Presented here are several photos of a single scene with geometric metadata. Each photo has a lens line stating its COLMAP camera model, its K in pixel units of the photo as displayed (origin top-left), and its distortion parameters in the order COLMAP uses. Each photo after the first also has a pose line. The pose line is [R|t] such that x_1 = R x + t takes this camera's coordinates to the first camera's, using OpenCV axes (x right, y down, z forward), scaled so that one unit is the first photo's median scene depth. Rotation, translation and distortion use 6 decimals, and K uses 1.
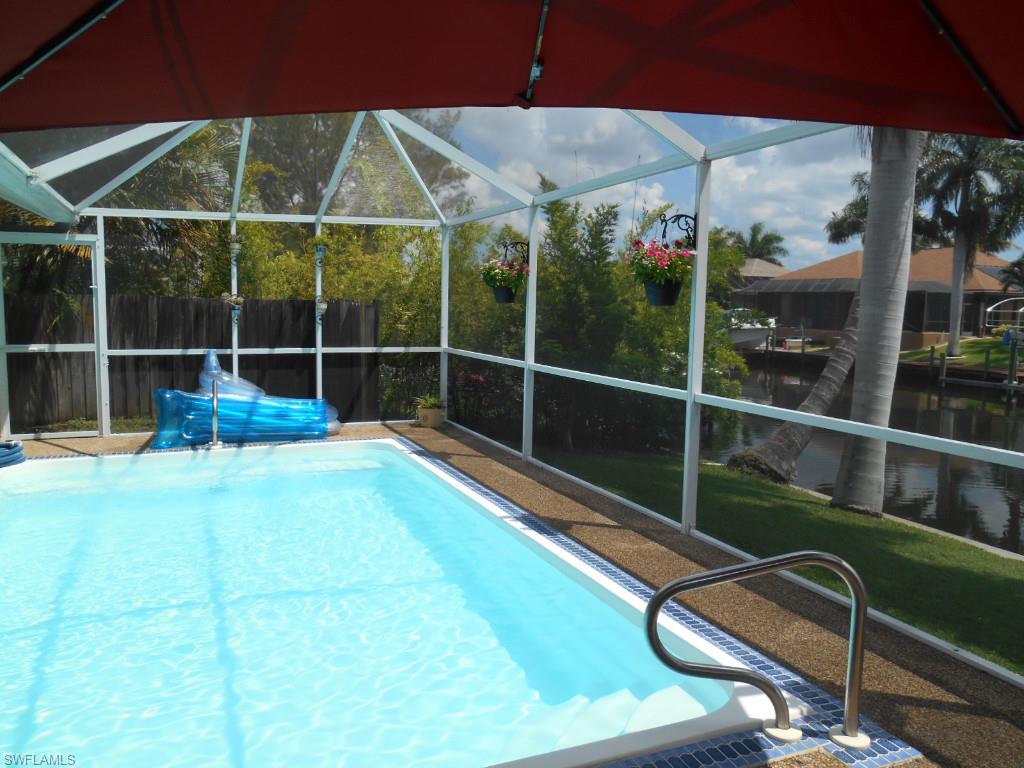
lens RADIAL K [[766.0, 0, 512.0], [0, 766.0, 384.0], [0, 0, 1]] dist [-0.025510, -0.006125]
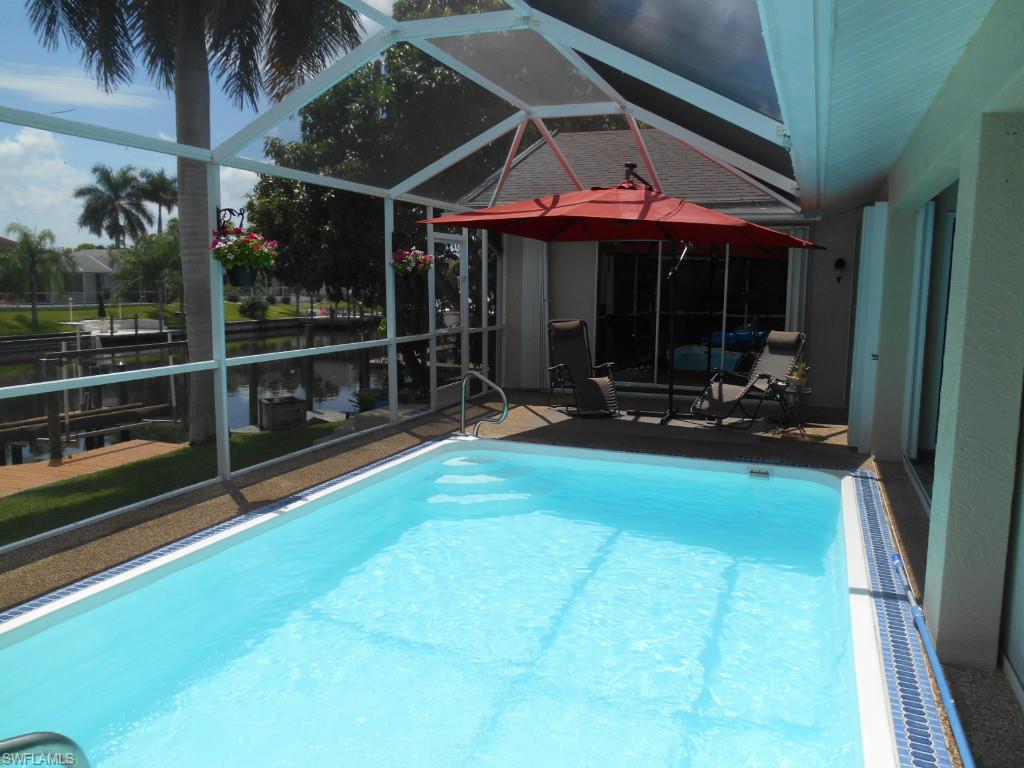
lens RADIAL K [[793.1, 0, 512.0], [0, 793.1, 384.0], [0, 0, 1]] dist [-0.001563, -0.001863]
pose [[-0.713662, -0.114671, 0.691040, -0.539745], [0.049156, 0.975880, 0.212703, -0.112002], [-0.698763, 0.185767, -0.690812, 0.871769]]
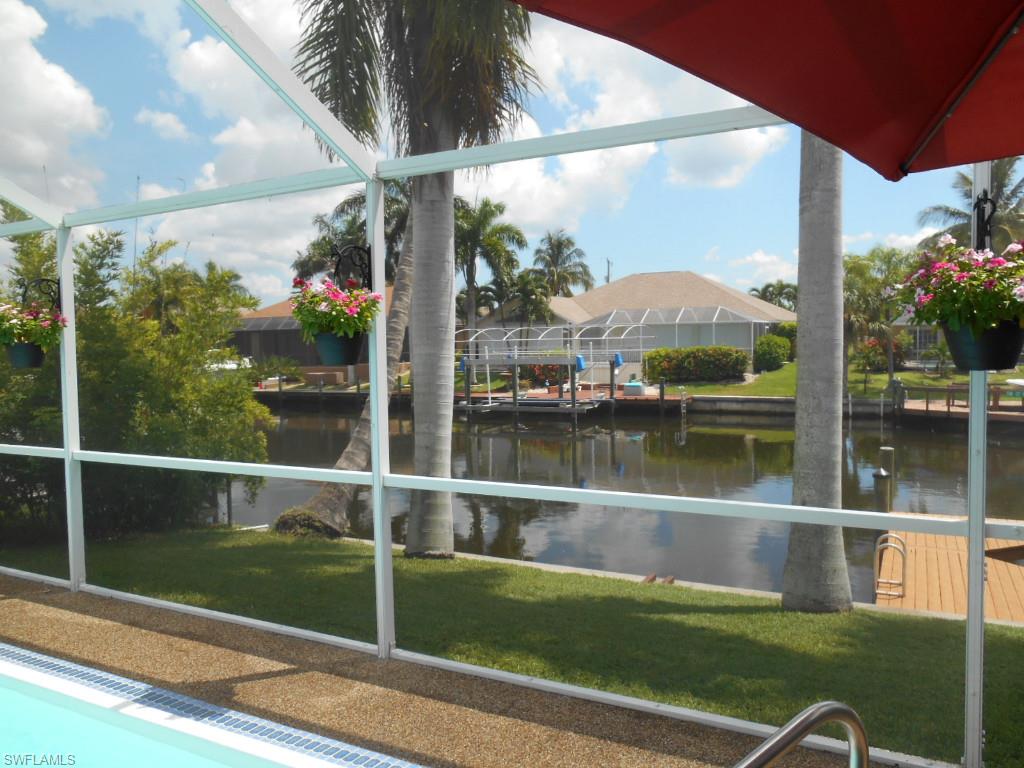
lens RADIAL K [[784.7, 0, 512.0], [0, 784.7, 384.0], [0, 0, 1]] dist [-0.020040, -0.007825]
pose [[0.785418, -0.069124, 0.615094, -0.079505], [0.100578, 0.994790, -0.016635, -0.029683], [-0.610739, 0.074930, 0.788279, 0.159995]]
